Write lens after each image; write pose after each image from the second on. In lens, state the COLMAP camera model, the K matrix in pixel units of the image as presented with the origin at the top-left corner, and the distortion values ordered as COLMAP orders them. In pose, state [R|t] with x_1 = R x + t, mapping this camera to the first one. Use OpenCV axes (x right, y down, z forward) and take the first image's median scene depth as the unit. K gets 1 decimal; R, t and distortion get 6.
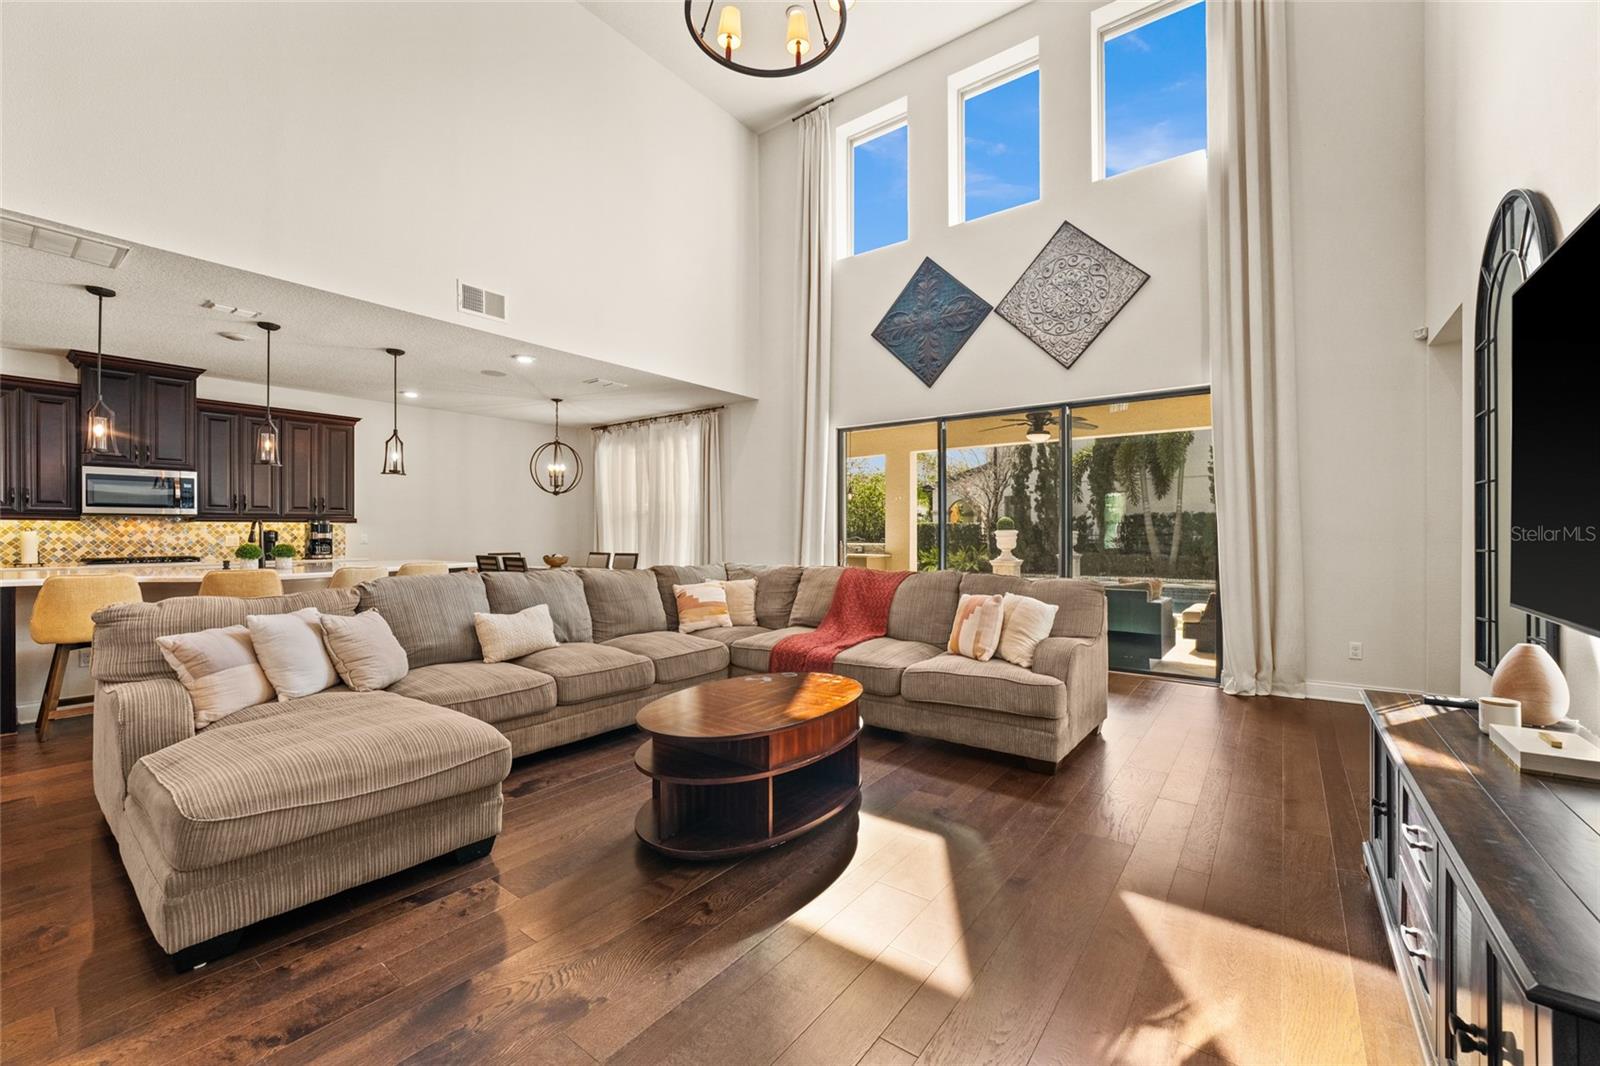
lens RADIAL K [[652.2, 0, 788.4], [0, 652.2, 534.5], [0, 0, 1]] dist [-0.004171, 0.000158]
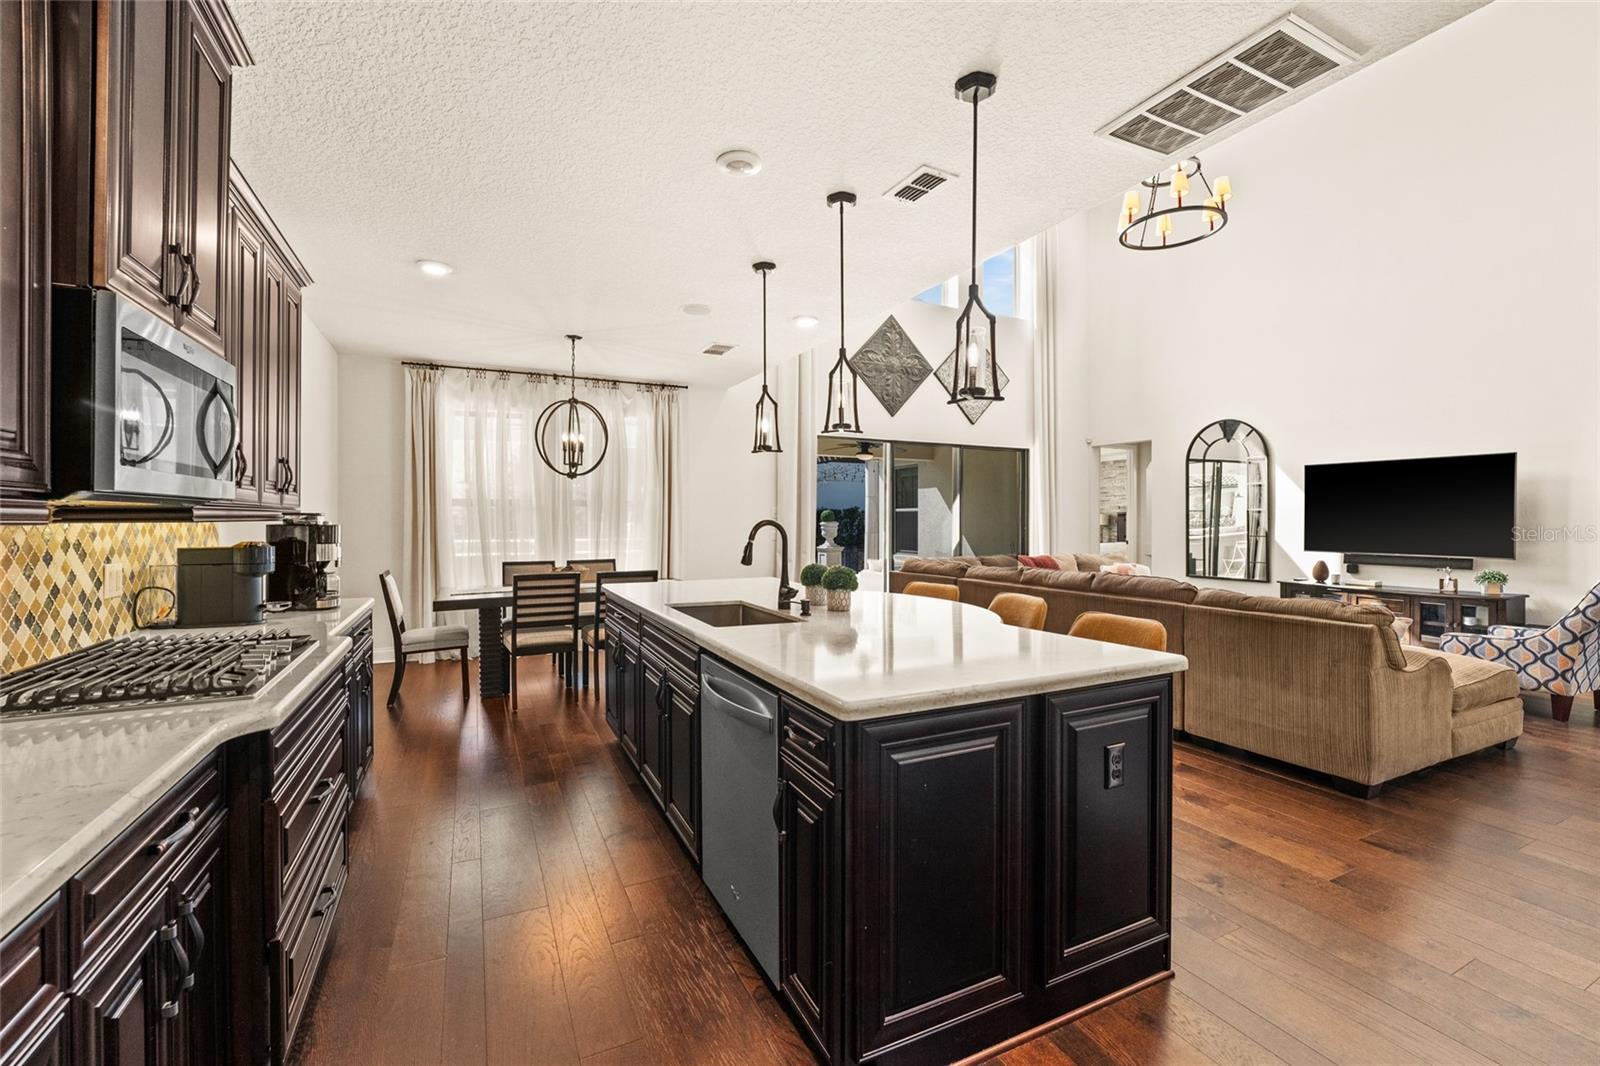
lens RADIAL K [[652.2, 0, 798.2], [0, 652.2, 522.9], [0, 0, 1]] dist [-0.004171, 0.000158]
pose [[0.455084, -0.002985, 0.890443, -1.065362], [0.002410, 0.999995, 0.002120, -0.019581], [-0.890445, 0.001181, 0.455089, 0.608682]]
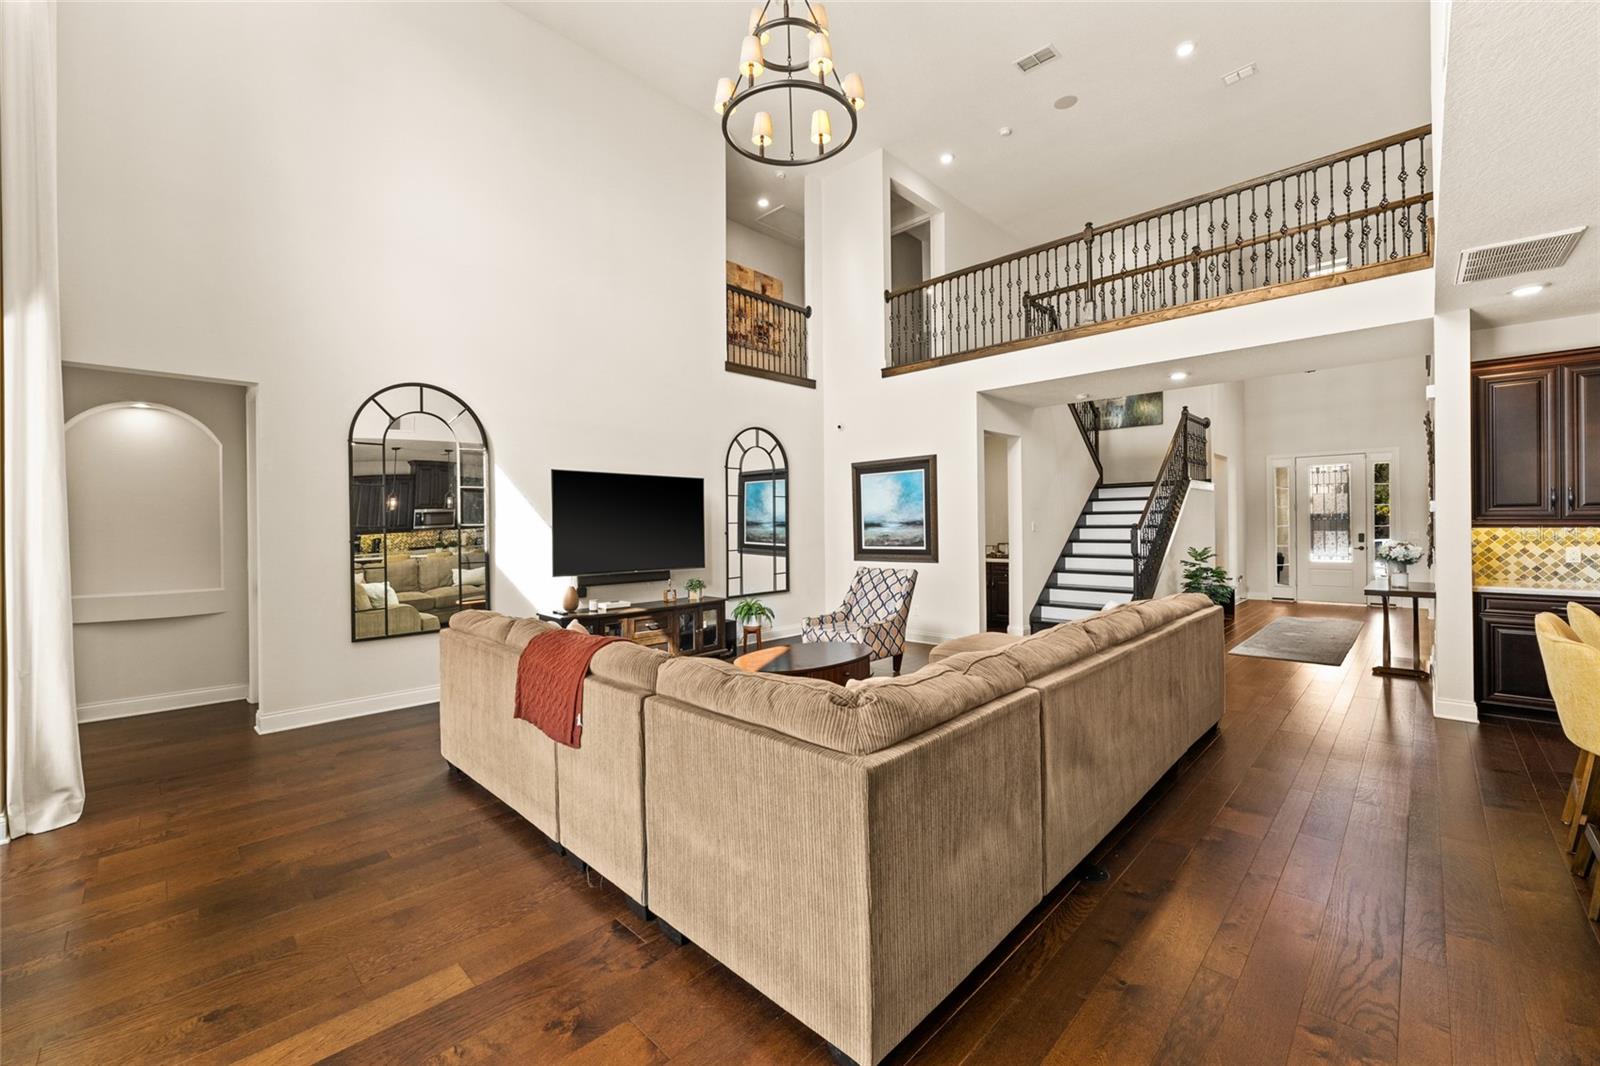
lens RADIAL K [[652.2, 0, 799.7], [0, 652.2, 524.5], [0, 0, 1]] dist [-0.004171, 0.000158]
pose [[-0.991580, 0.011128, 0.129016, -0.095540], [0.010938, 0.999938, -0.002179, -0.032875], [-0.129032, -0.000749, -0.991640, 1.203103]]
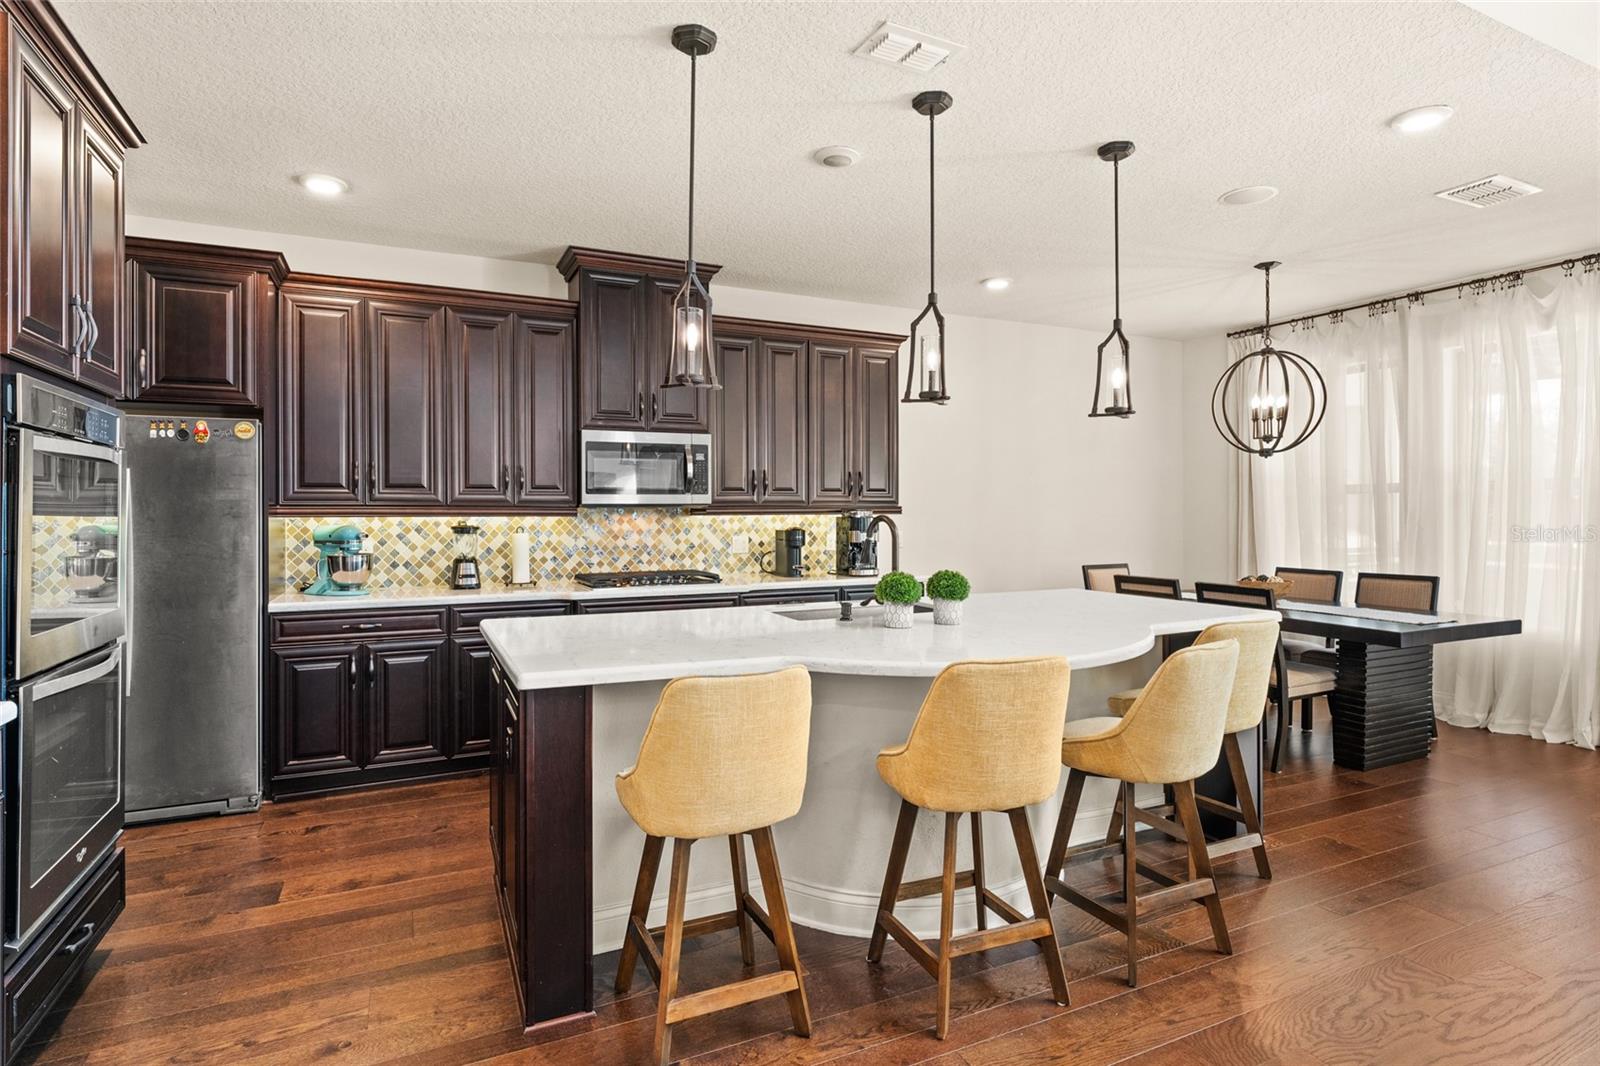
lens RADIAL K [[841.7, 0, 786.4], [0, 841.7, 520.1], [0, 0, 1]] dist [-0.006537, -0.000554]
pose [[0.889805, 0.003119, -0.456331, -0.488034], [0.000355, 0.999972, 0.007527, -0.021565], [0.456342, -0.006859, 0.889778, 0.329210]]
